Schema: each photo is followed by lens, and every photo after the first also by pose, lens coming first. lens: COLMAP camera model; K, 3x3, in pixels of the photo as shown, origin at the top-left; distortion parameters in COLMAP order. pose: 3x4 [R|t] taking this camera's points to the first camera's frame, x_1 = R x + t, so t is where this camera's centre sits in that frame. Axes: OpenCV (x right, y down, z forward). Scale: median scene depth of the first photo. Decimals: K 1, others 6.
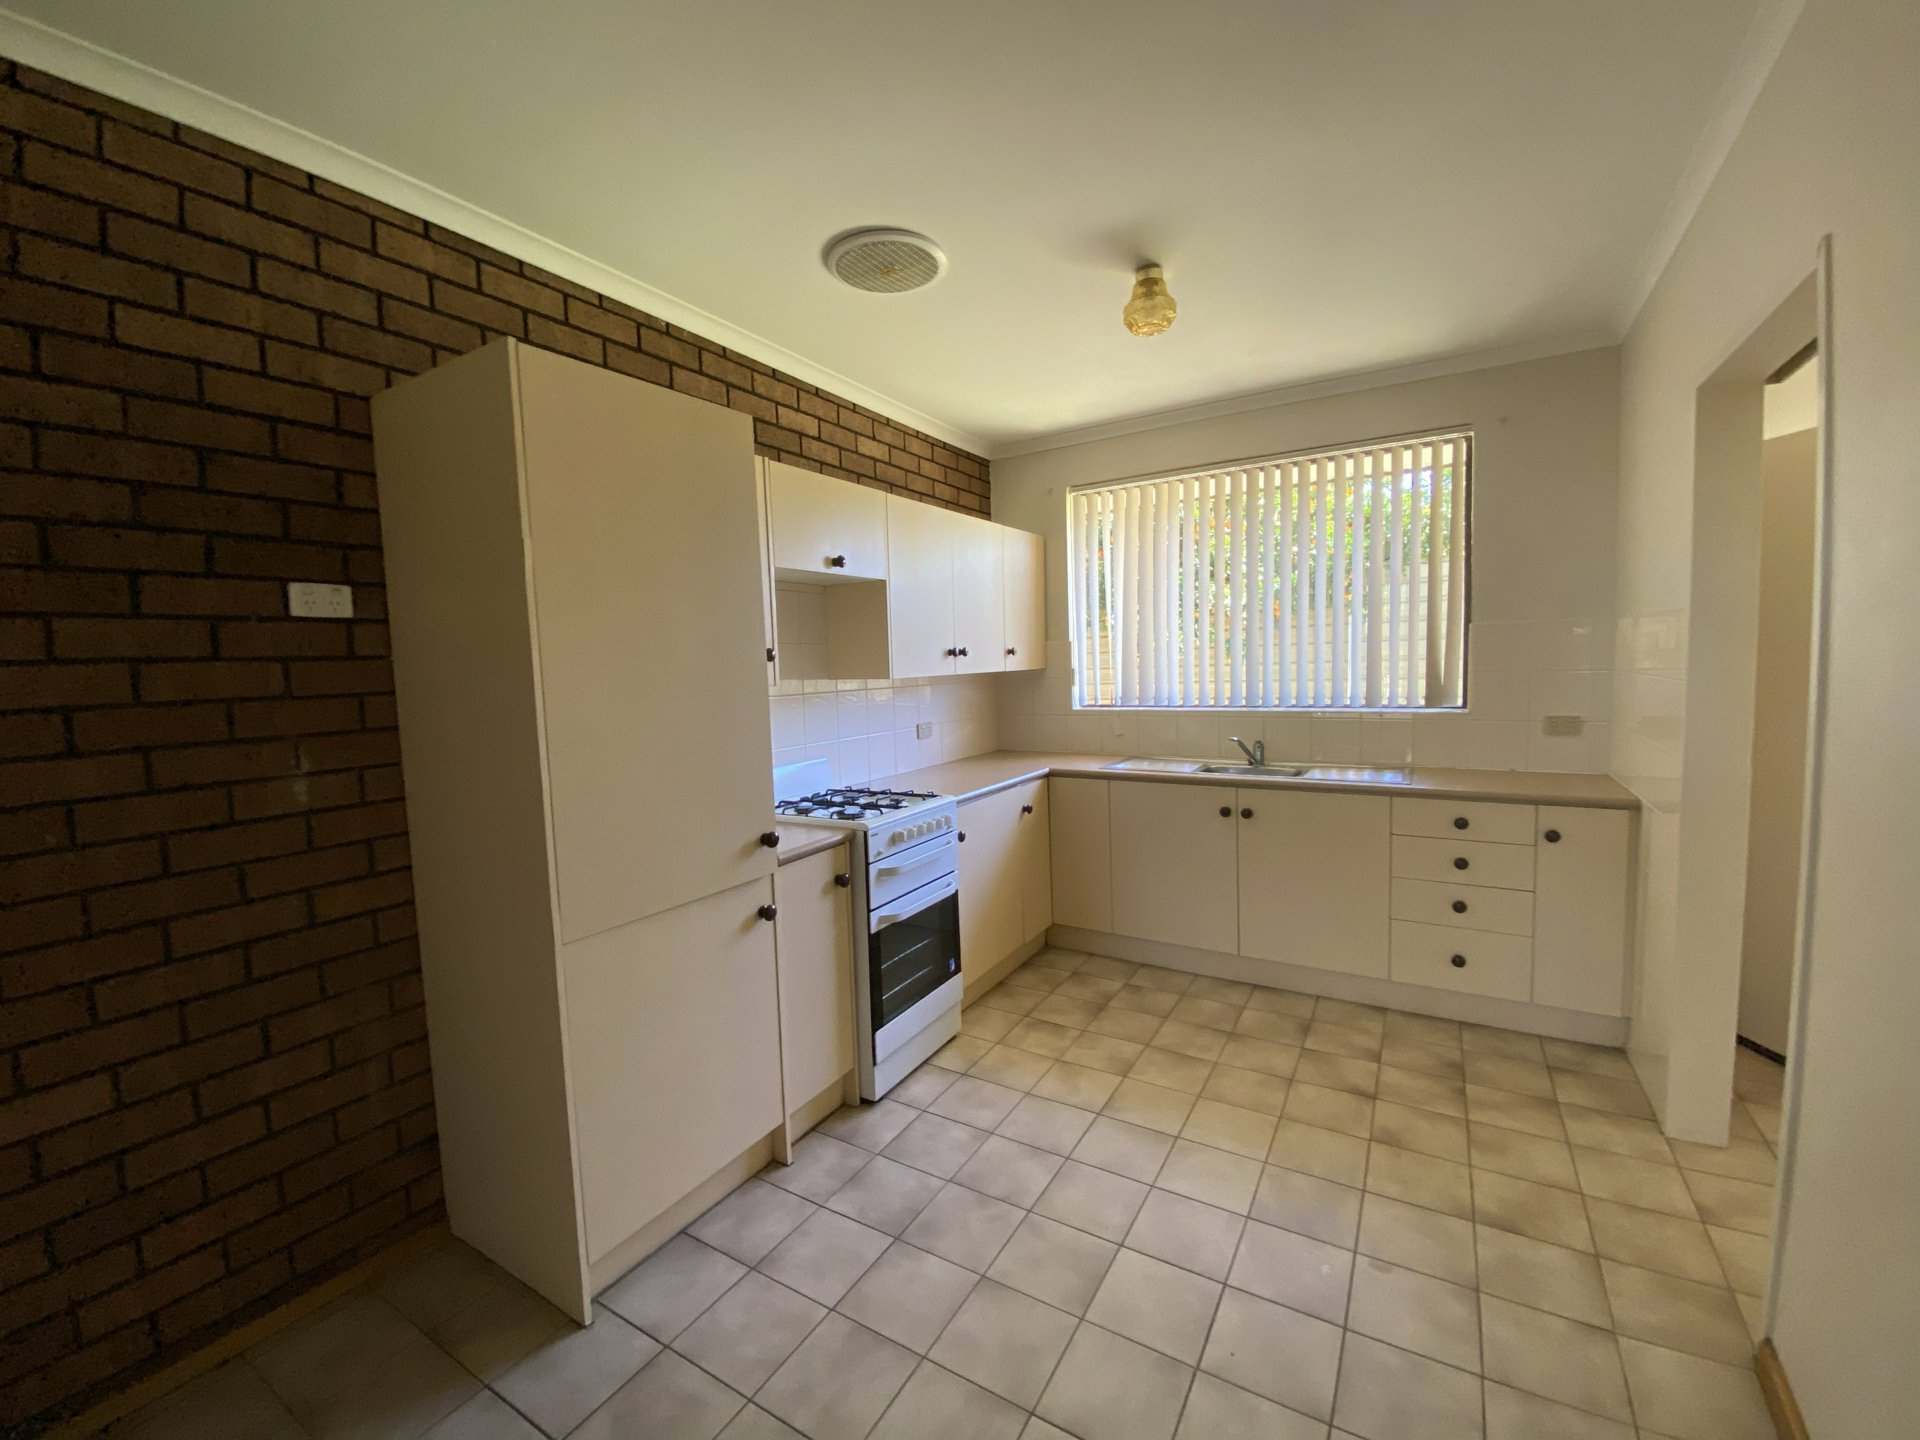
lens RADIAL K [[773.2, 0, 952.9], [0, 773.2, 715.0], [0, 0, 1]] dist [0.007496, -0.017137]
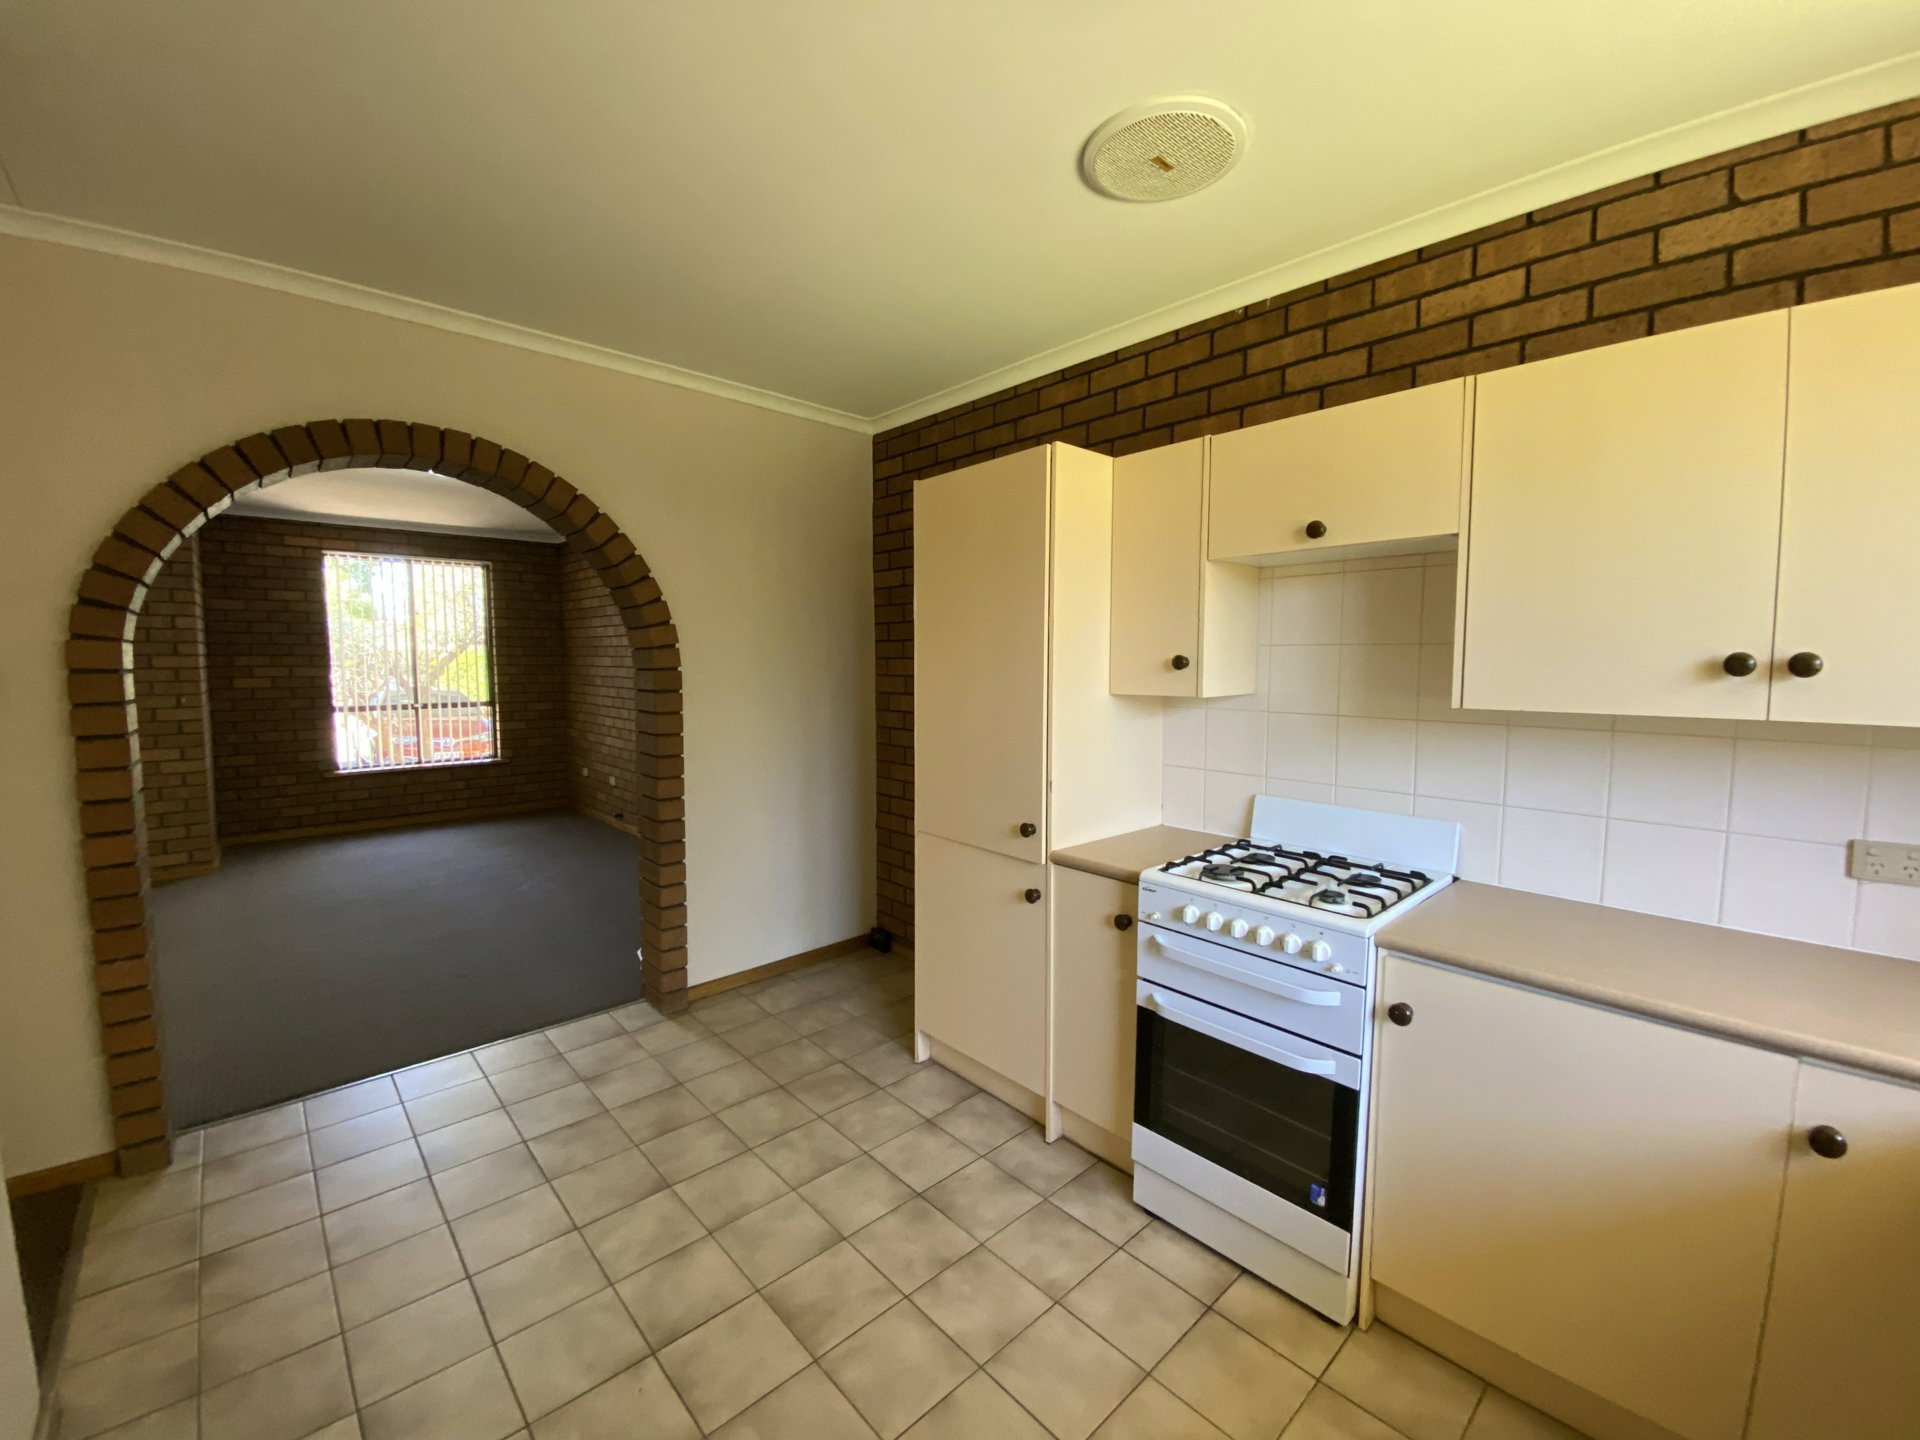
lens RADIAL K [[771.7, 0, 961.2], [0, 771.7, 718.2], [0, 0, 1]] dist [0.010154, -0.015417]
pose [[-0.271633, 0.103859, -0.956781, 0.622213], [-0.063129, 0.990096, 0.125398, -0.099013], [0.960328, 0.094462, -0.262386, 0.885252]]
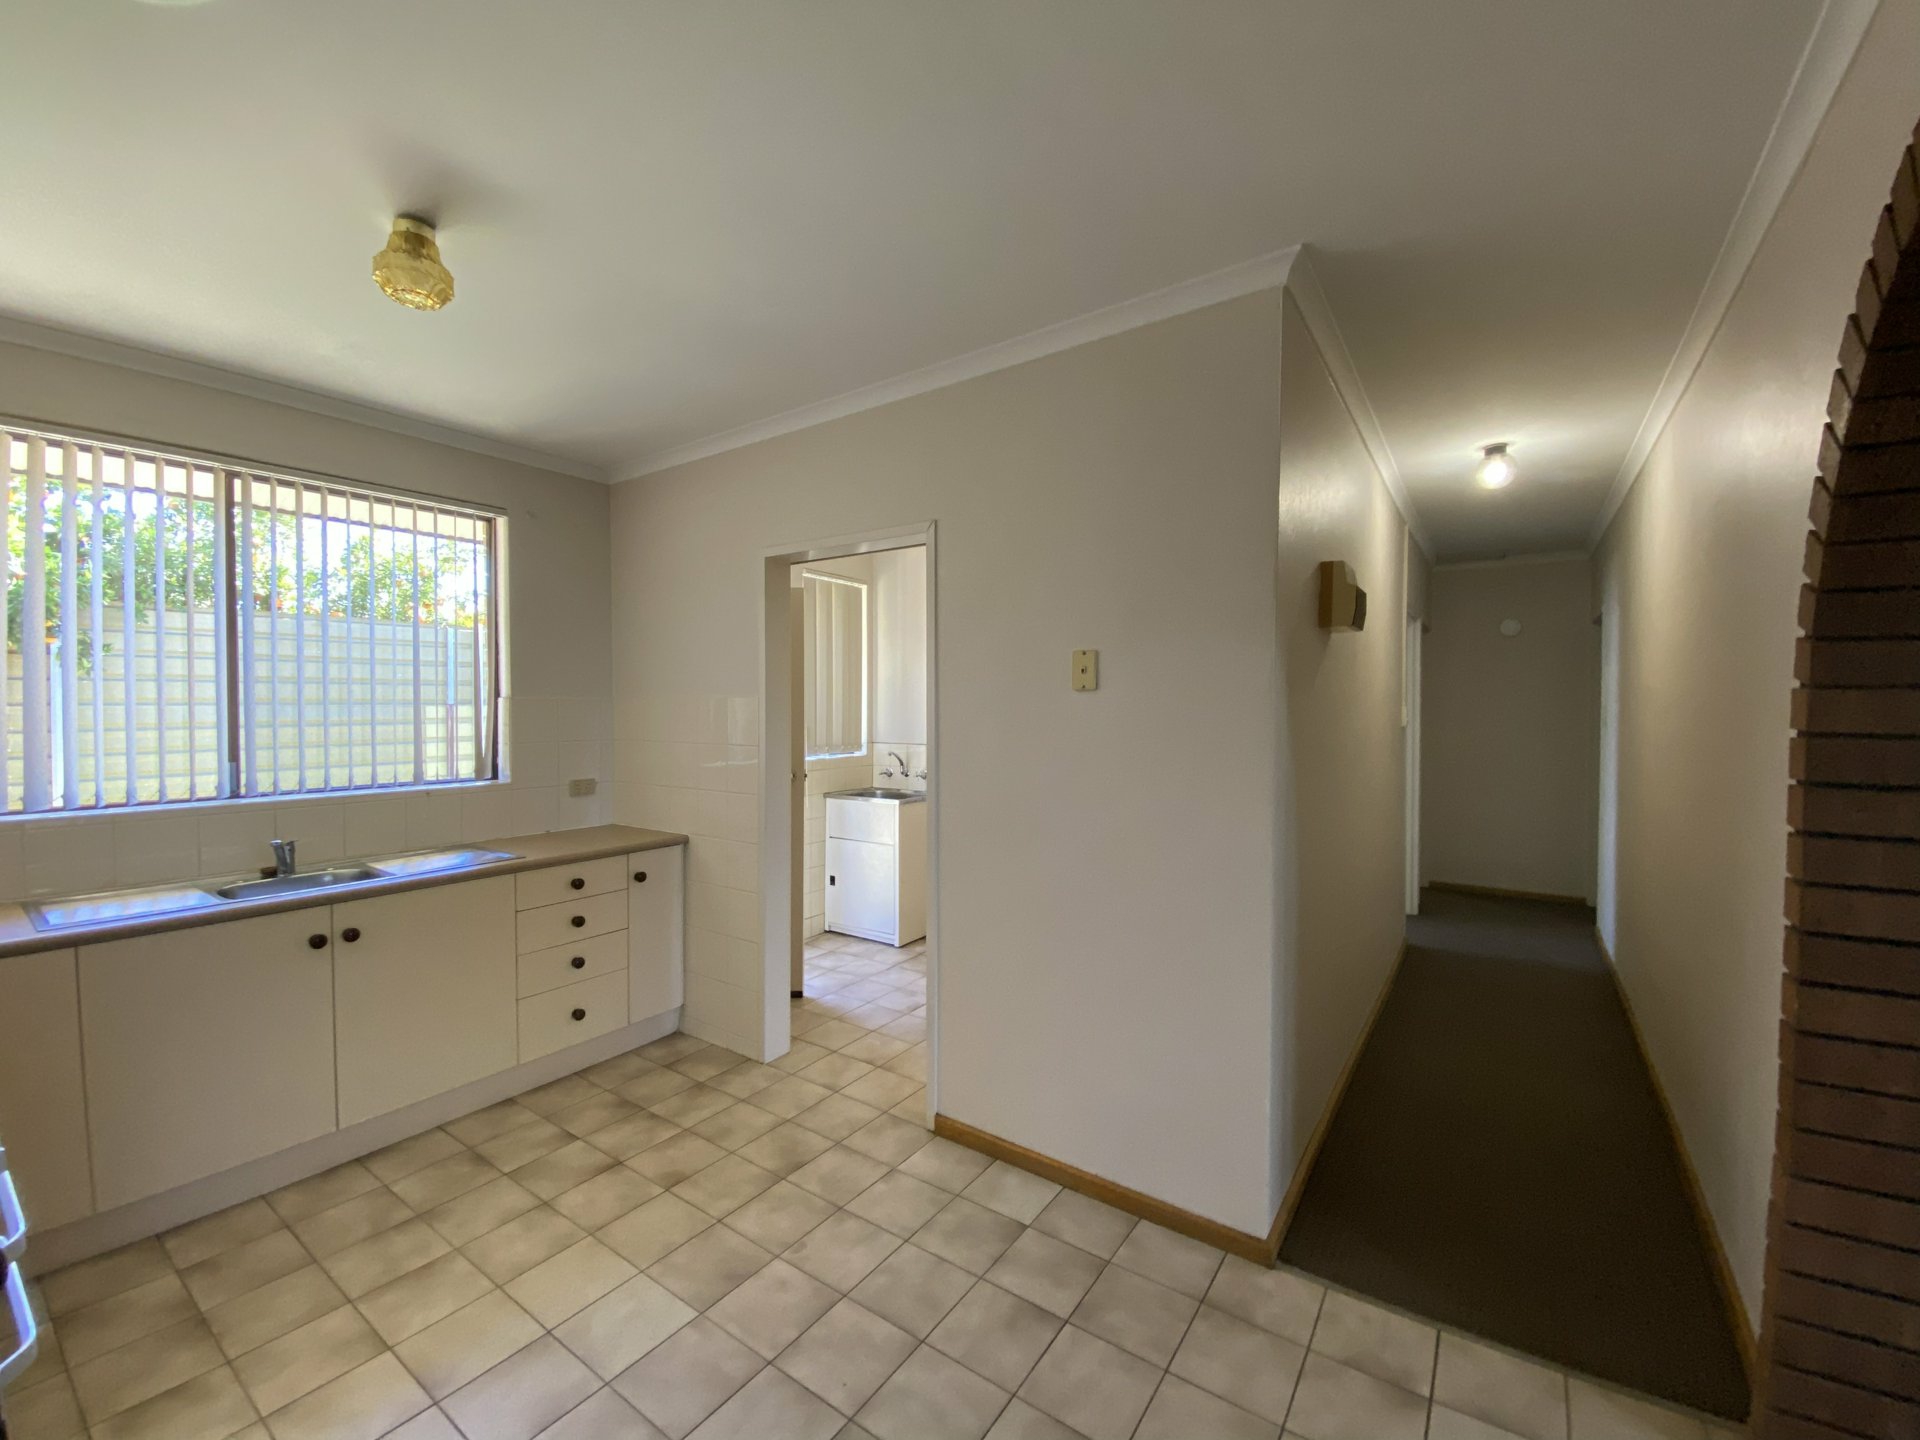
lens RADIAL K [[771.7, 0, 961.2], [0, 771.7, 718.2], [0, 0, 1]] dist [0.010154, -0.015417]
pose [[0.061137, 0.012384, 0.998053, -0.398637], [0.069676, 0.997431, -0.016645, -0.036142], [-0.995694, 0.070558, 0.060117, 0.397549]]
